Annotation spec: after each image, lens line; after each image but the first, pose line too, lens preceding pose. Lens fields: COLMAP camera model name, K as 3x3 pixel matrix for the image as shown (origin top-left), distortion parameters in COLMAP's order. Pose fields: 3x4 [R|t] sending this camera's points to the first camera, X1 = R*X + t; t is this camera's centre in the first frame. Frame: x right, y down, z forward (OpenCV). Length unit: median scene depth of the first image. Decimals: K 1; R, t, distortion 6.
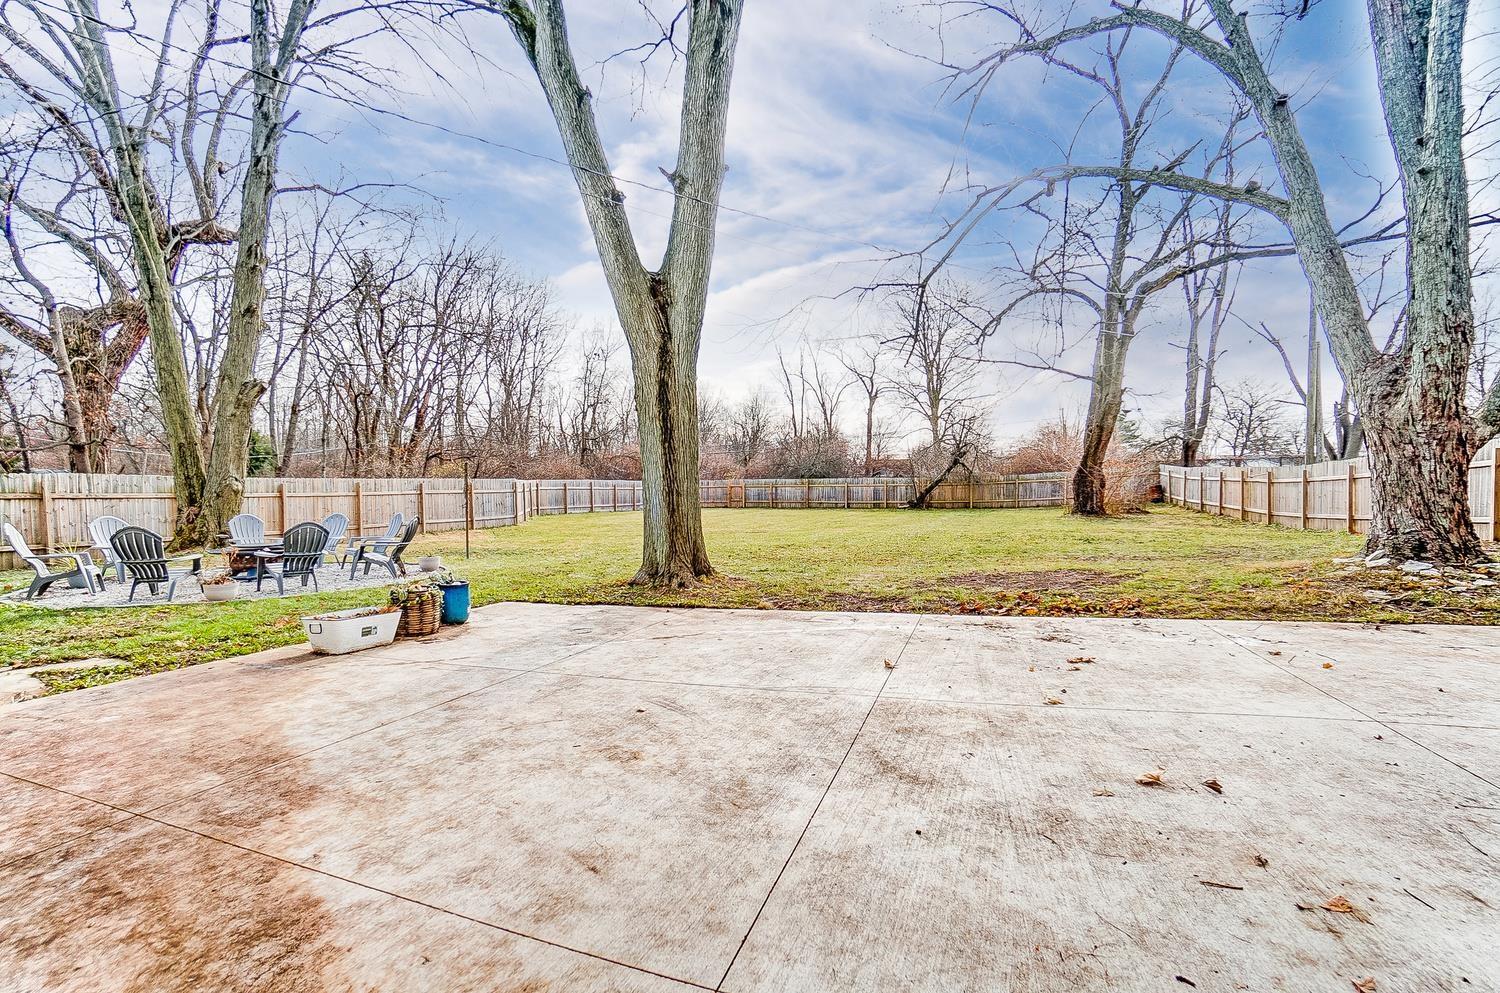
lens RADIAL K [[695.2, 0, 747.5], [0, 695.2, 503.8], [0, 0, 1]] dist [-0.053064, 0.020870]
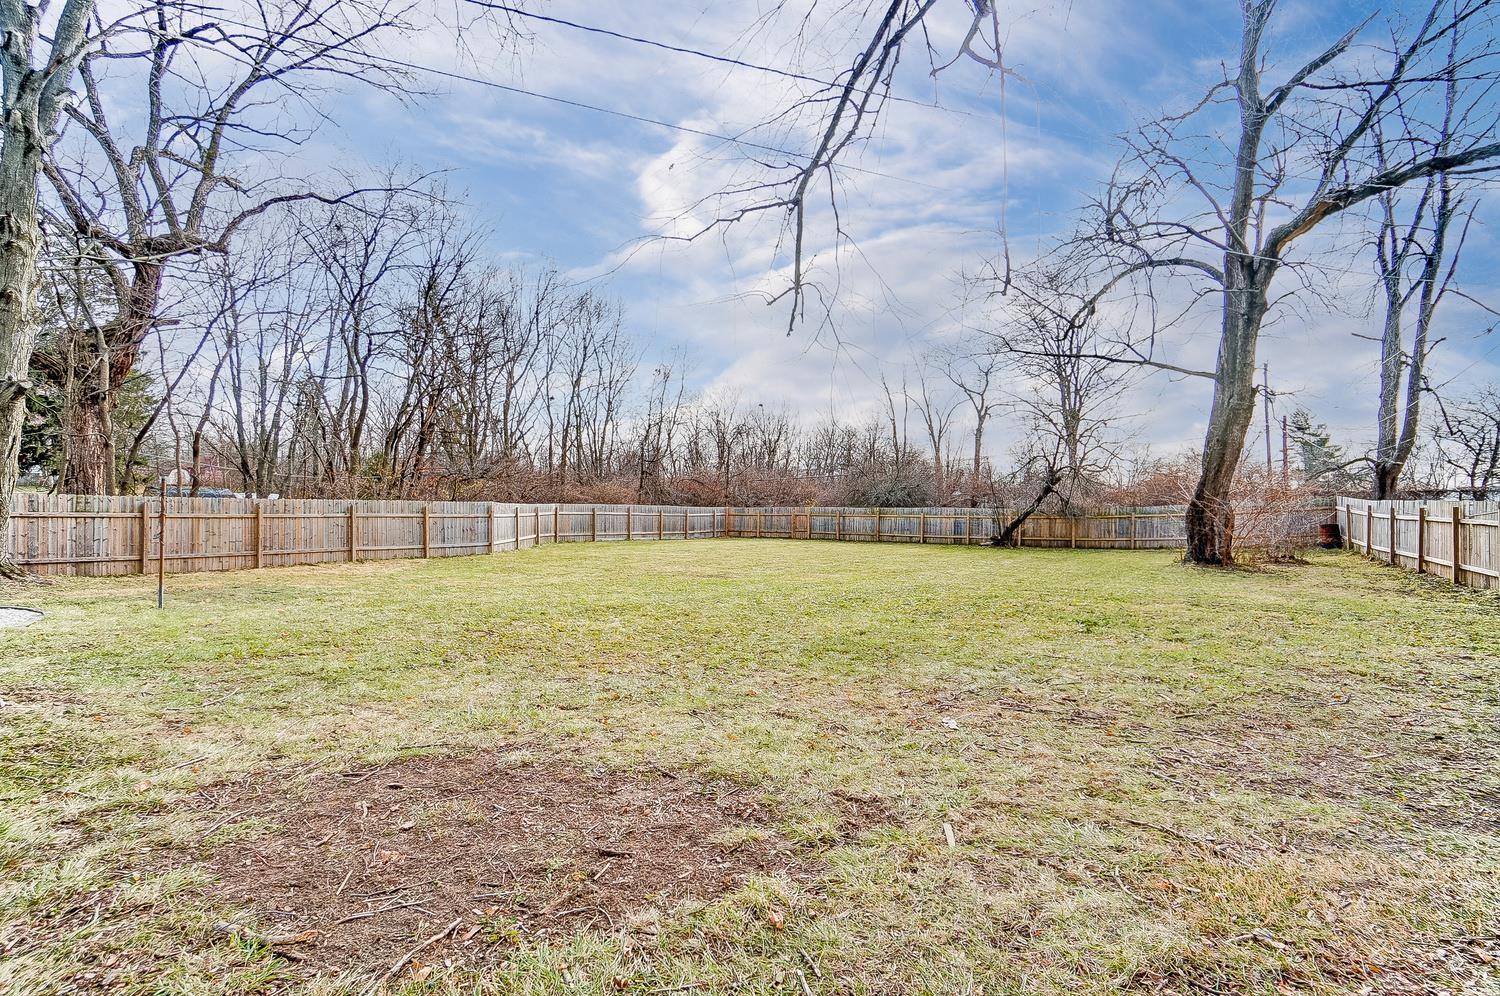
lens RADIAL K [[695.2, 0, 747.5], [0, 695.2, 505.3], [0, 0, 1]] dist [-0.053064, 0.020870]
pose [[0.977323, 0.016877, -0.211081, 0.134587], [-0.024322, 0.999168, -0.032725, -0.008331], [0.210353, 0.037117, 0.976921, 0.153874]]
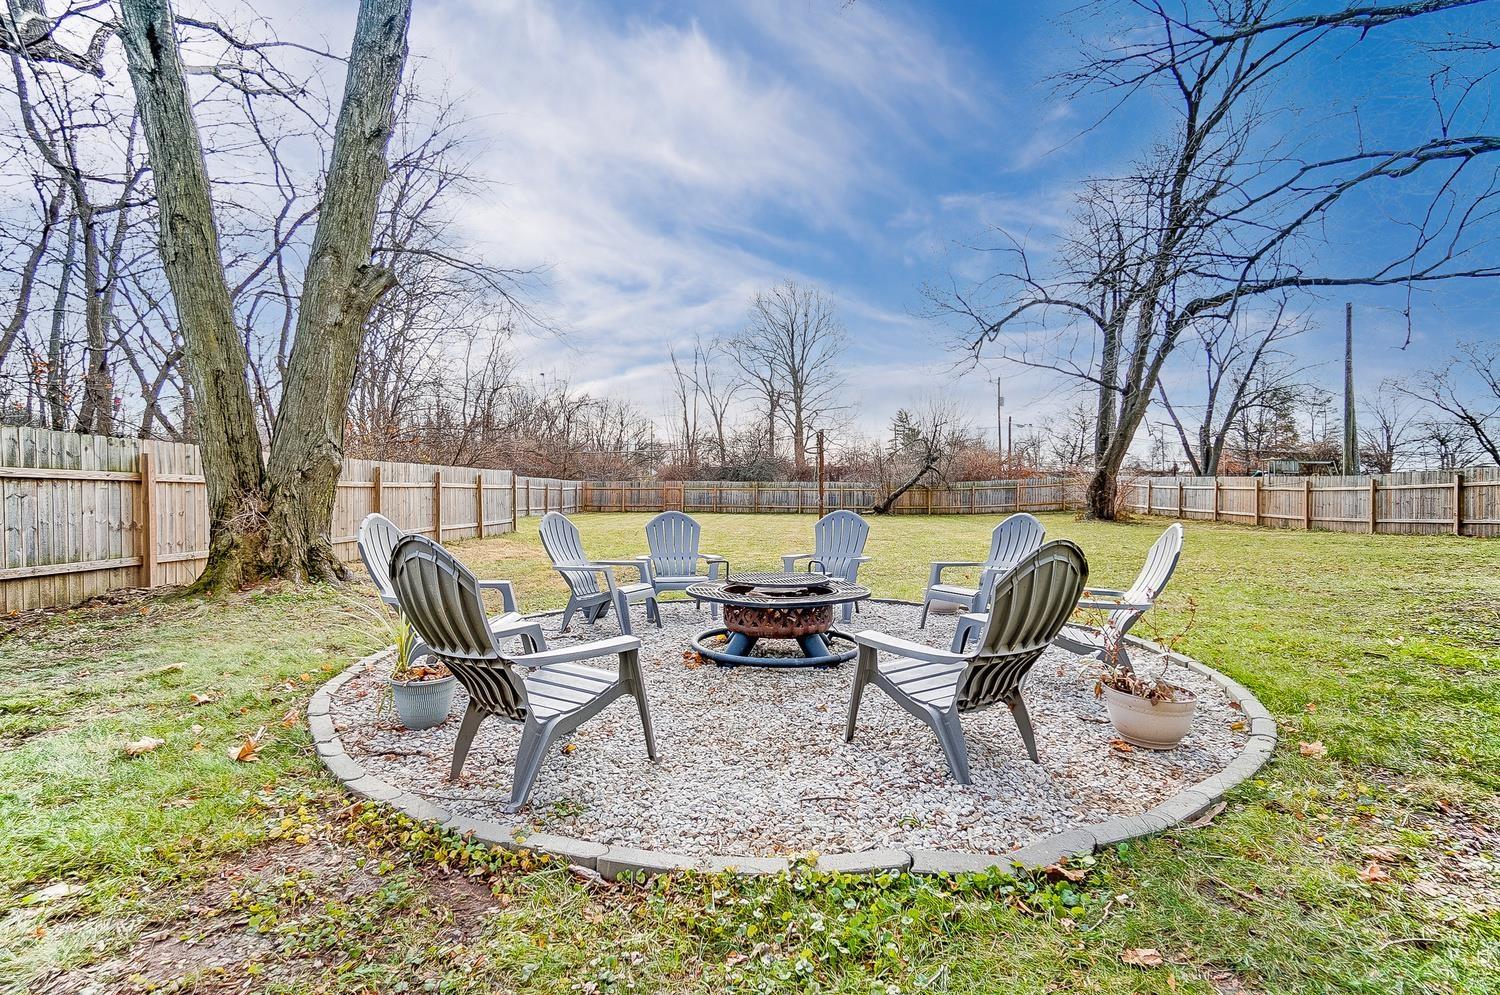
lens RADIAL K [[674.8, 0, 770.6], [0, 674.8, 497.8], [0, 0, 1]] dist [-0.023394, 0.000183]
pose [[0.945370, 0.013164, 0.325733, -0.239082], [-0.007227, 0.999785, -0.019432, 0.004287], [-0.325918, 0.016016, 0.945262, 0.159052]]
